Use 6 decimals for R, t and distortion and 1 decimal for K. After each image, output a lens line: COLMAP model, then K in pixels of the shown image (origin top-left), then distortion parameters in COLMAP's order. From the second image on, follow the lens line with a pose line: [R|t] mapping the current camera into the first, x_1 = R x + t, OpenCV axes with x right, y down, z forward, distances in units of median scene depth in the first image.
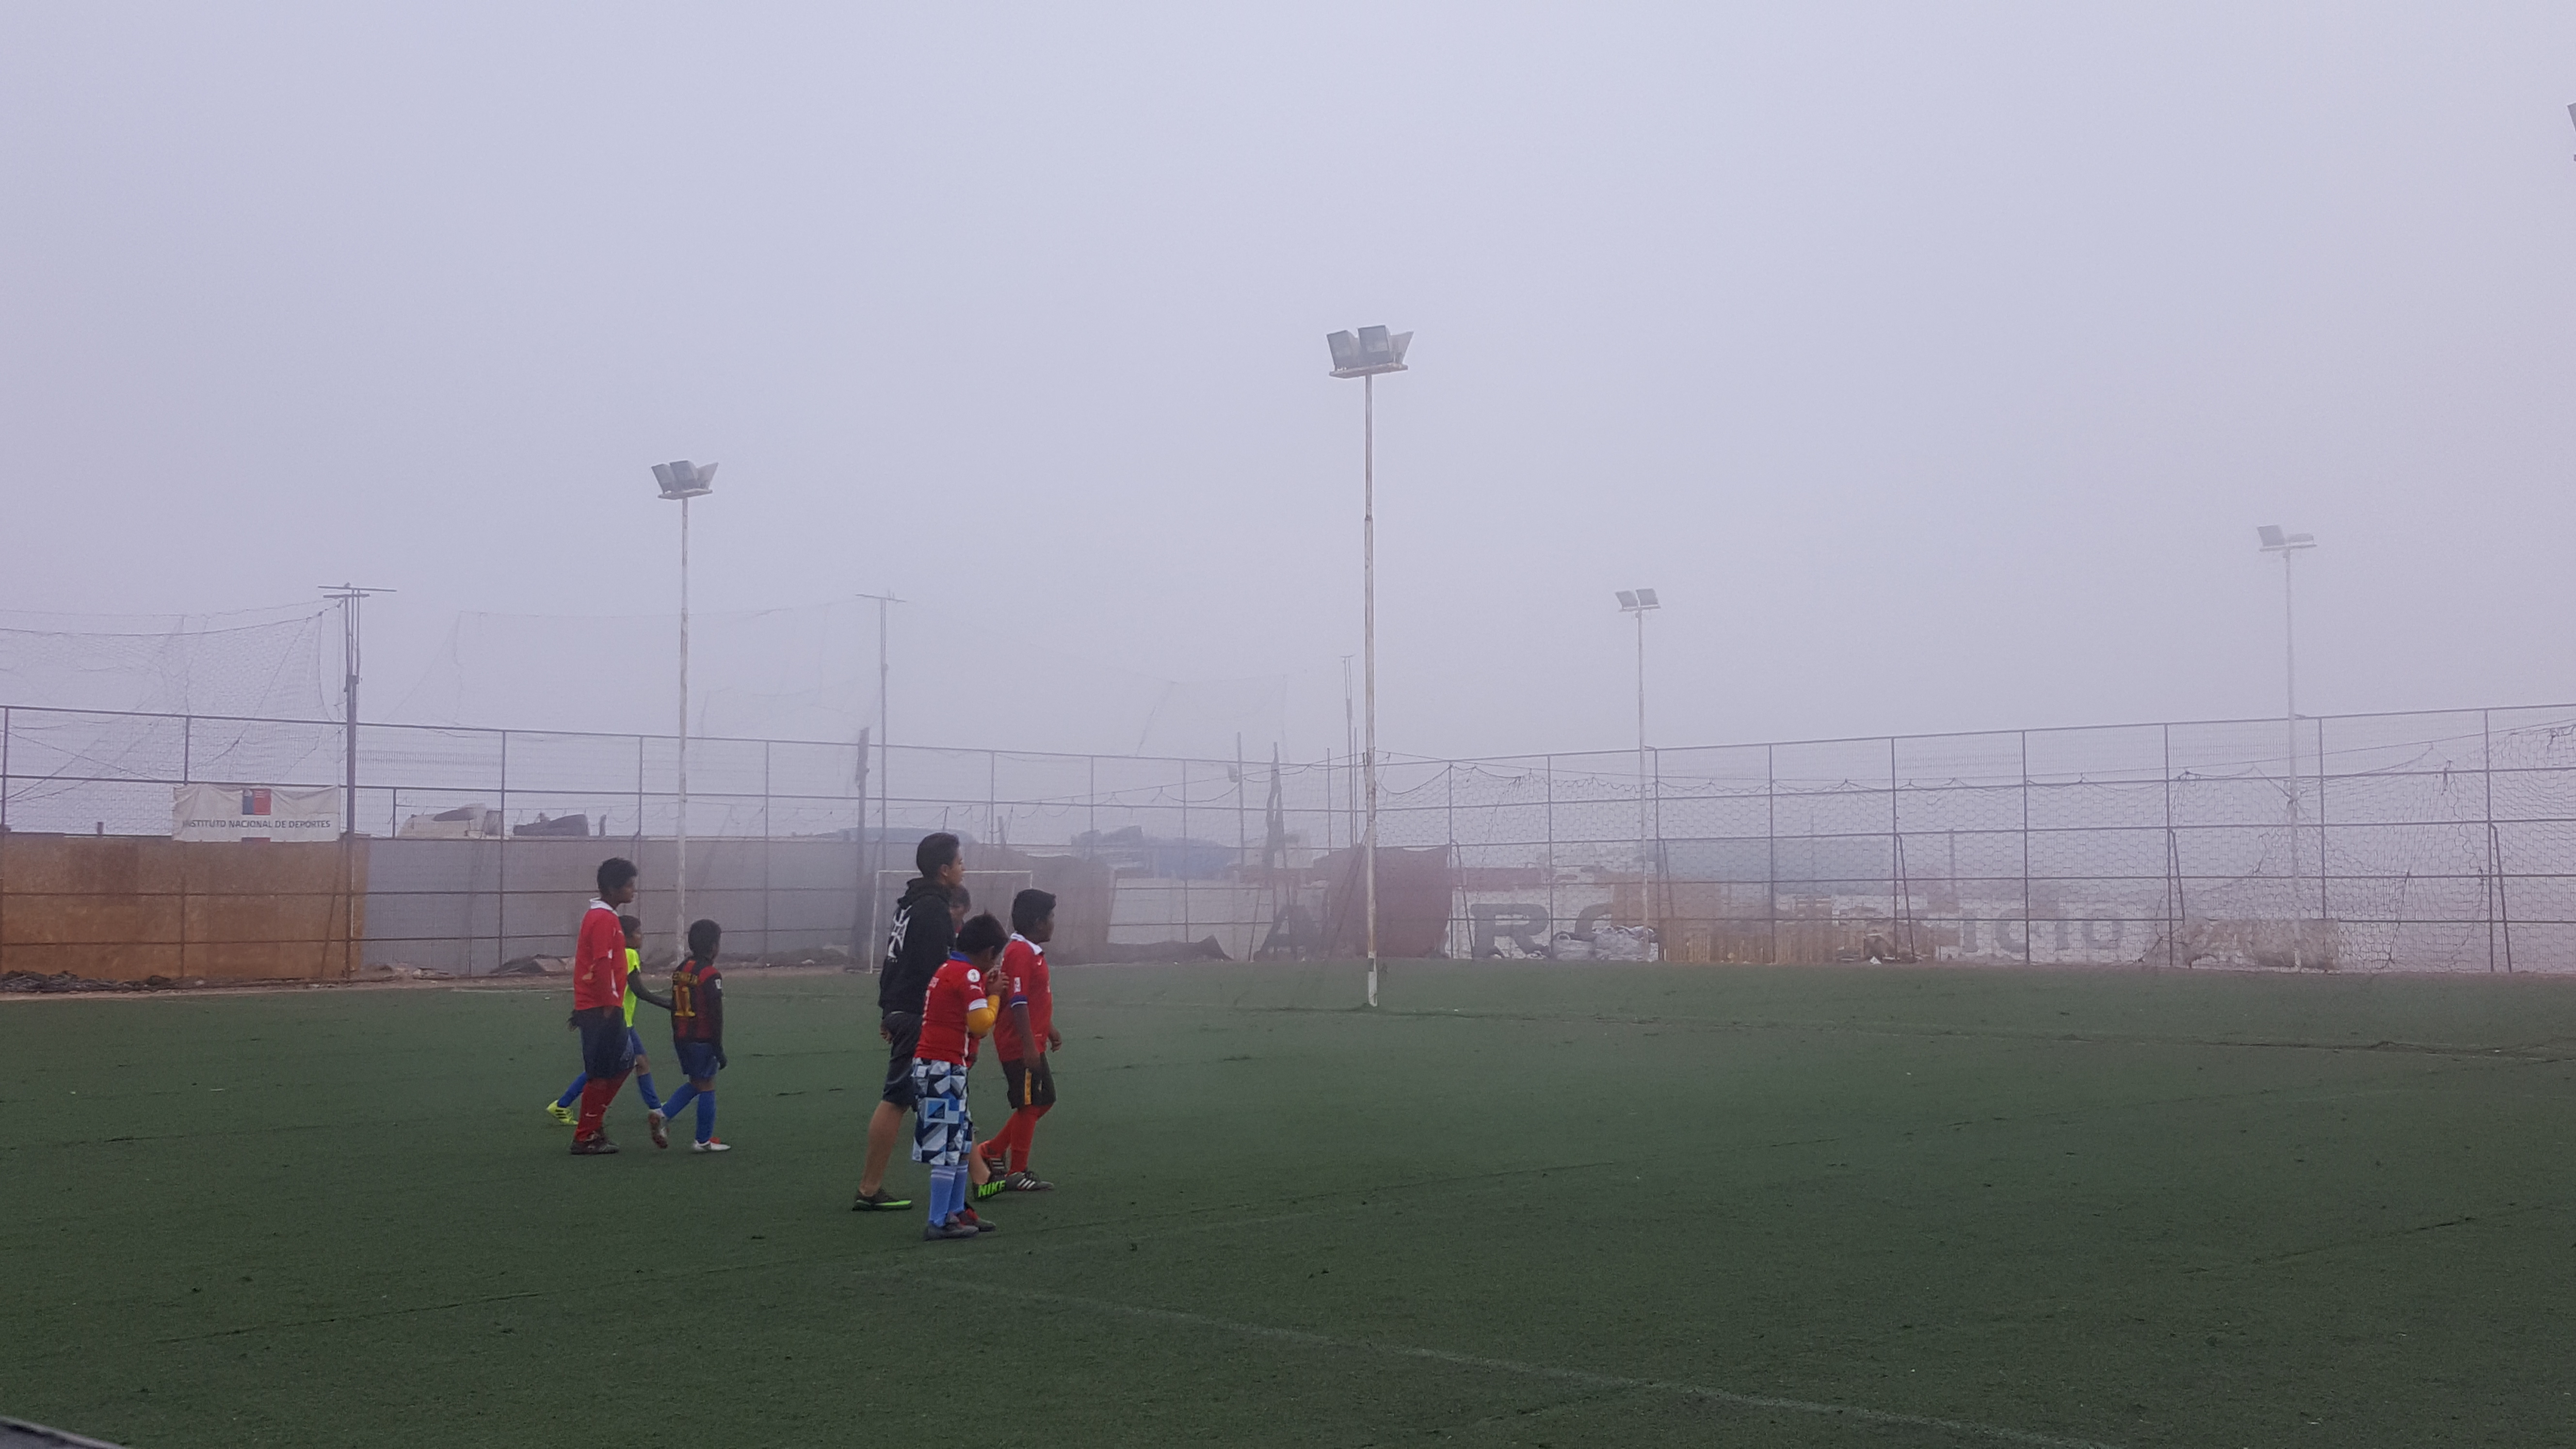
lens RADIAL K [[2748.4, 0, 1288.0], [0, 2748.4, 724.5], [0, 0, 1]] dist [0.030603, 0.002193]
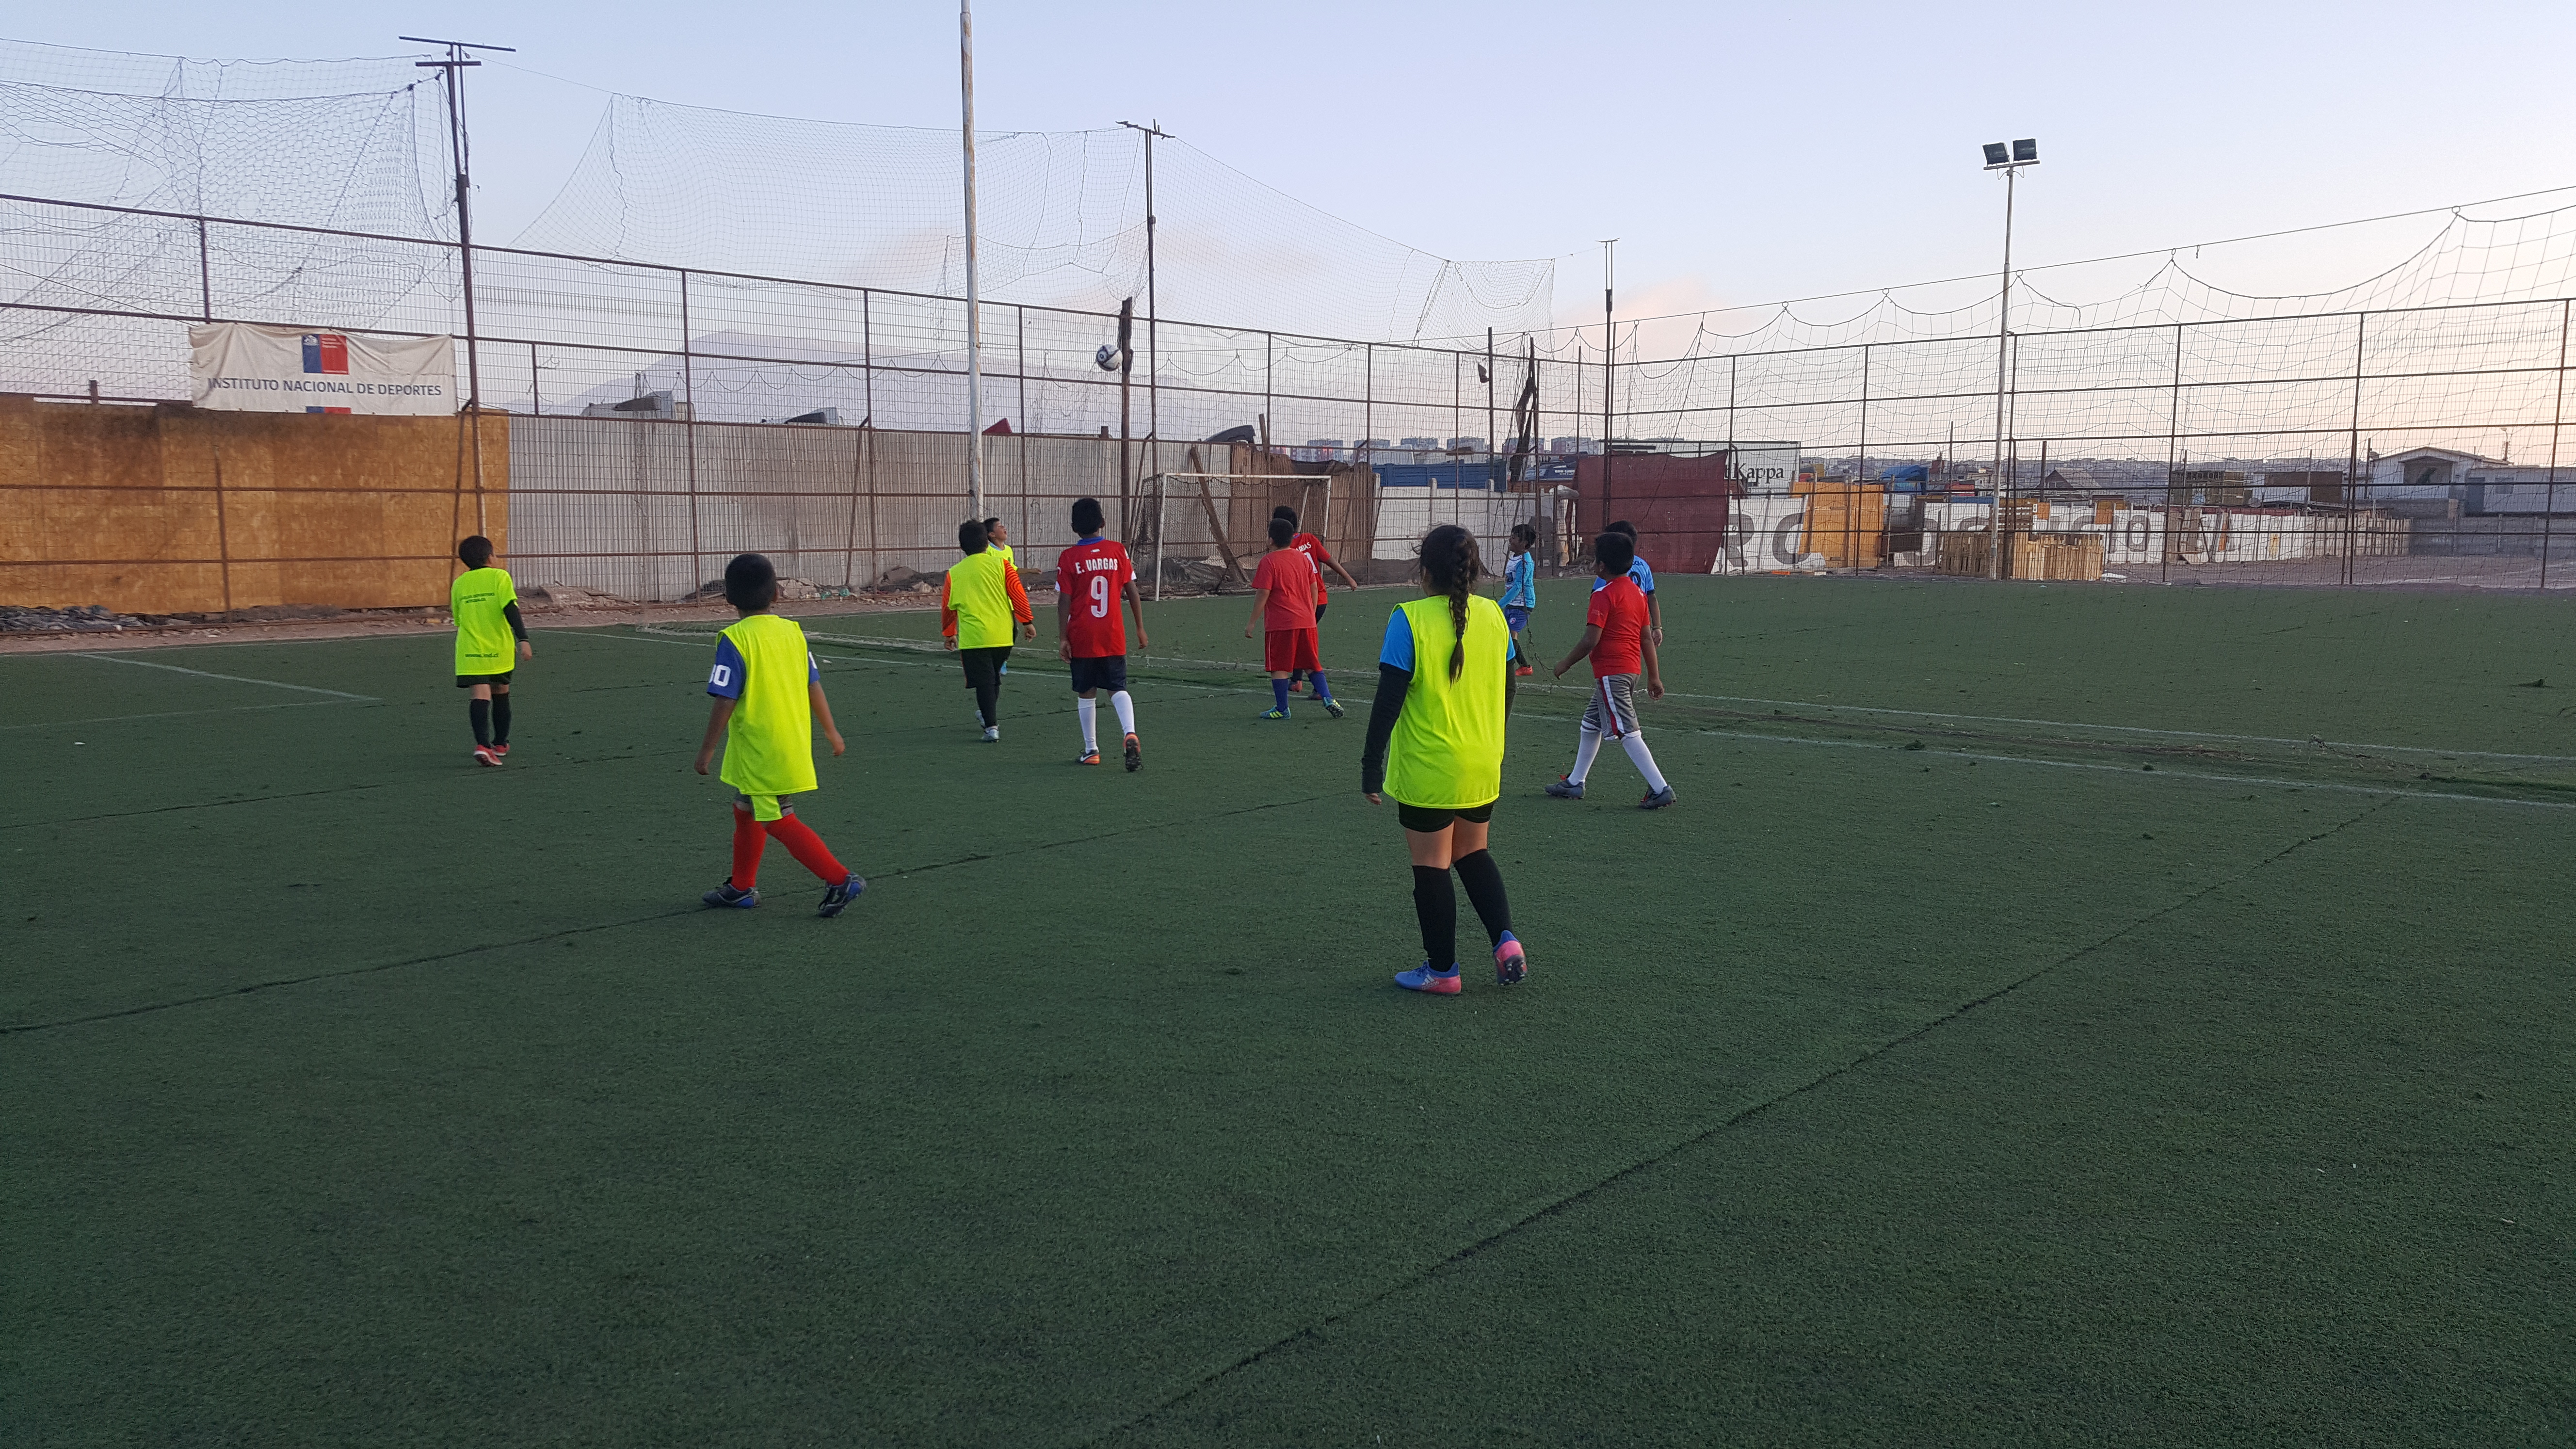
lens RADIAL K [[1871.0, 0, 1255.7], [0, 1871.0, 753.1], [0, 0, 1]] dist [0.127549, -0.197829]
pose [[0.999925, 0.003860, 0.011618, -0.141890], [-0.006006, 0.981613, 0.190787, 0.032000], [-0.010668, -0.190842, 0.981563, 0.492159]]
